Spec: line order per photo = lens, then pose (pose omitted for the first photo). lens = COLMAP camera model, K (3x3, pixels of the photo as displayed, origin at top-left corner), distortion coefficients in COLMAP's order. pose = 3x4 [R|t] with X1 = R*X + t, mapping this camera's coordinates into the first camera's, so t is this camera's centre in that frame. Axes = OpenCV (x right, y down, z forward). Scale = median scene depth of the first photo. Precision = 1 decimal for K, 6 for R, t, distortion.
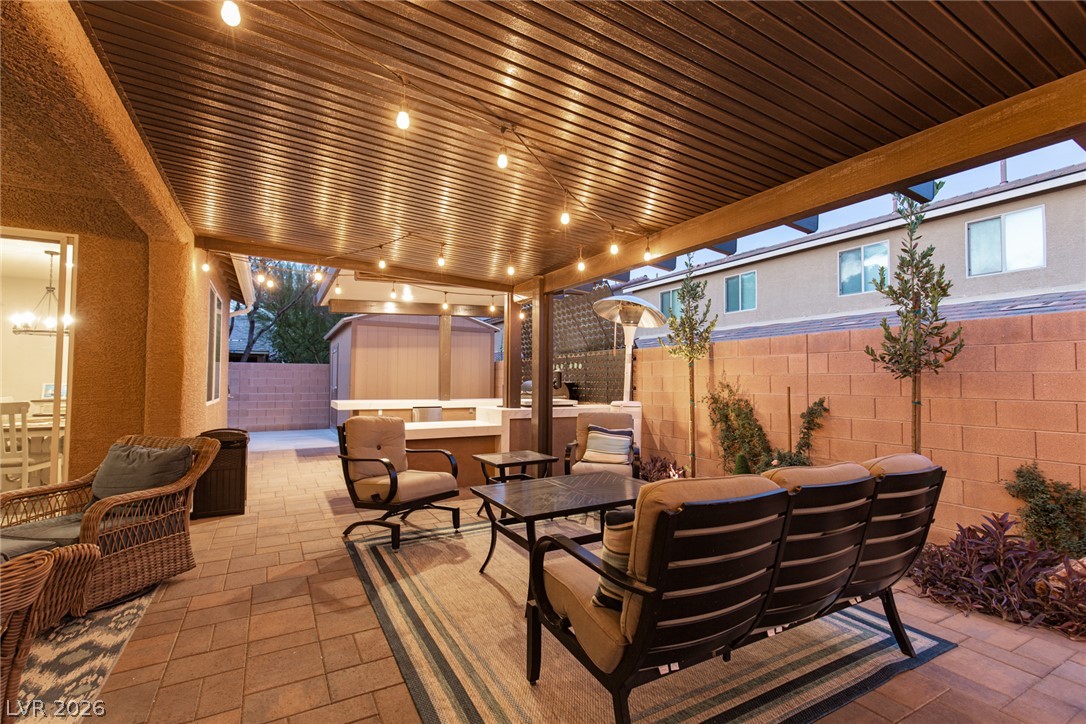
lens RADIAL K [[489.9, 0, 543.0], [0, 489.9, 362.0], [0, 0, 1]] dist [0.000811, 0.000503]
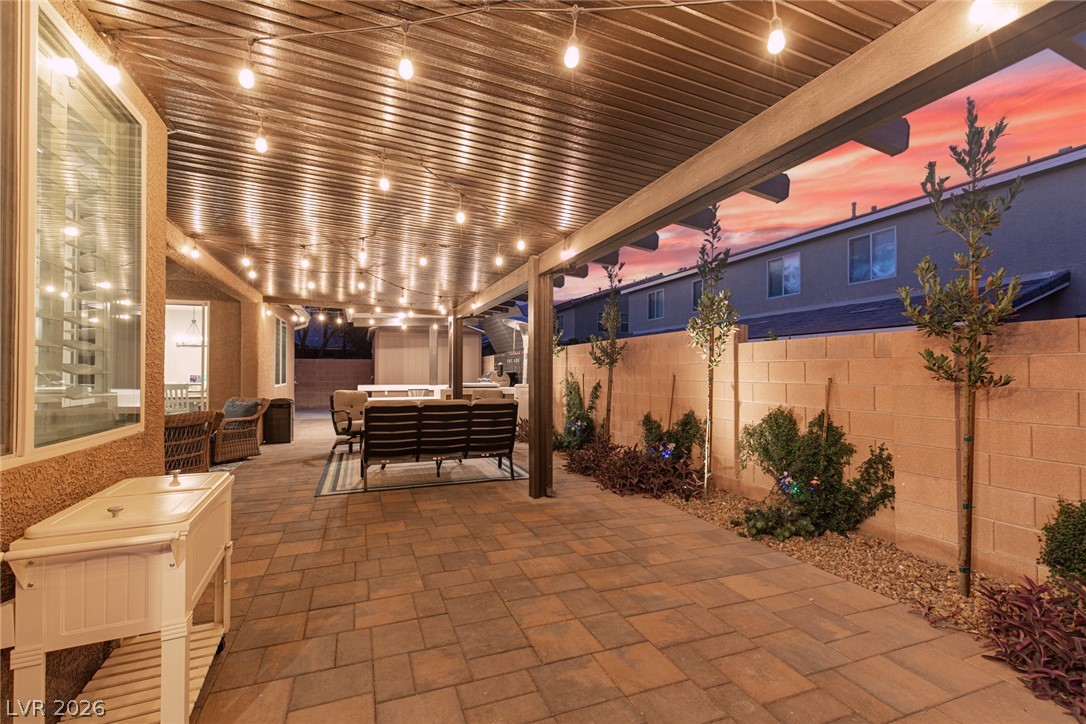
lens RADIAL K [[503.5, 0, 540.2], [0, 503.5, 356.7], [0, 0, 1]] dist [0.001012, 0.000119]
pose [[0.986609, -0.016376, -0.162279, 0.631689], [0.018658, 0.999747, 0.012544, -0.030075], [0.162032, -0.015404, 0.986665, -0.719453]]
